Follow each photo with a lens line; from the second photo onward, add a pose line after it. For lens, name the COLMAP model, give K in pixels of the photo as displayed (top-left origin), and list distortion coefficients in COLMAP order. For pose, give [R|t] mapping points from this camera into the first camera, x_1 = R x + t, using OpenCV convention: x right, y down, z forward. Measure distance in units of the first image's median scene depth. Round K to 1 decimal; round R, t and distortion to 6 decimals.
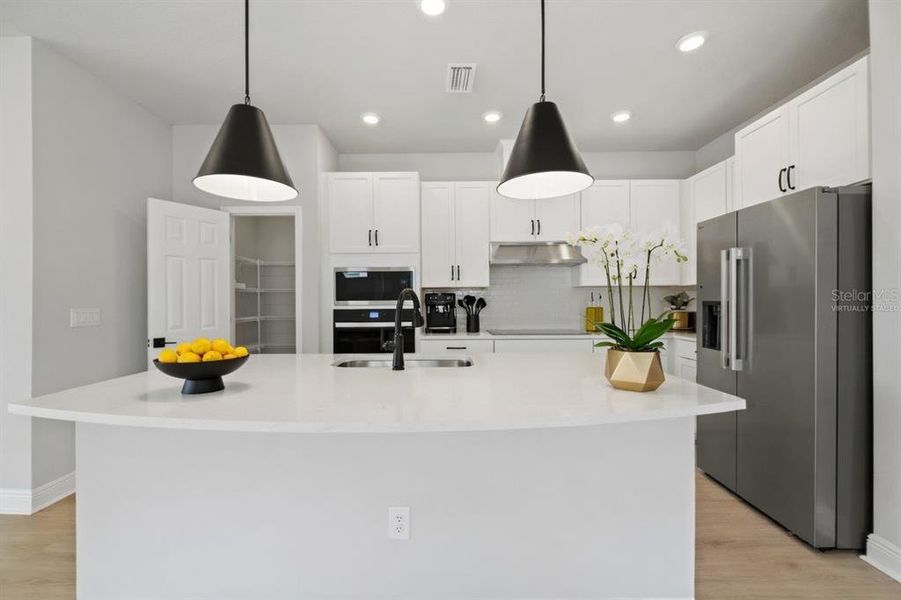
lens RADIAL K [[381.8, 0, 443.1], [0, 381.8, 295.7], [0, 0, 1]] dist [0.003266, 0.000017]
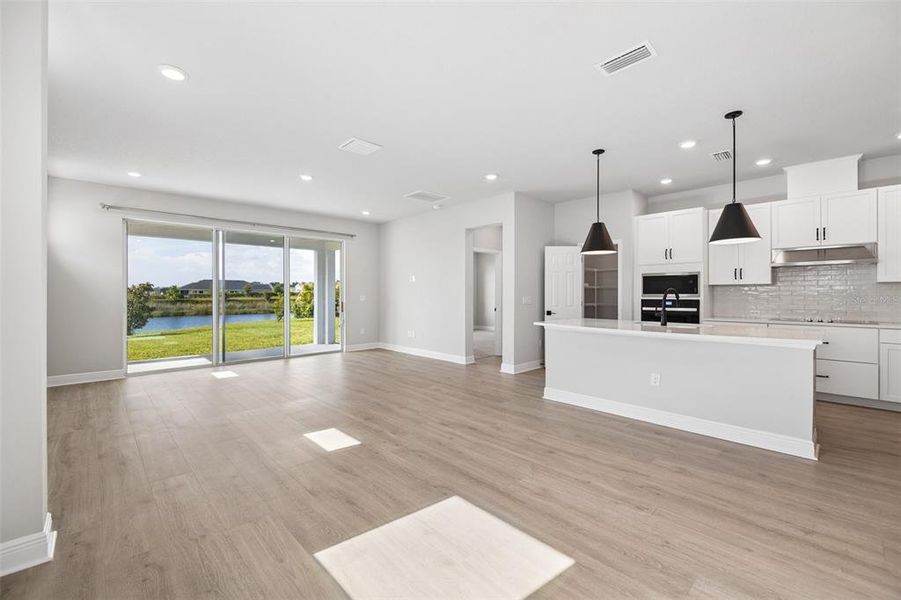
lens RADIAL K [[381.8, 0, 447.2], [0, 381.8, 293.3], [0, 0, 1]] dist [0.003266, 0.000017]
pose [[0.697889, 0.007843, -0.716163, 0.306886], [0.003629, 0.999888, 0.014486, -0.016260], [0.716197, -0.012709, 0.697783, -0.744491]]
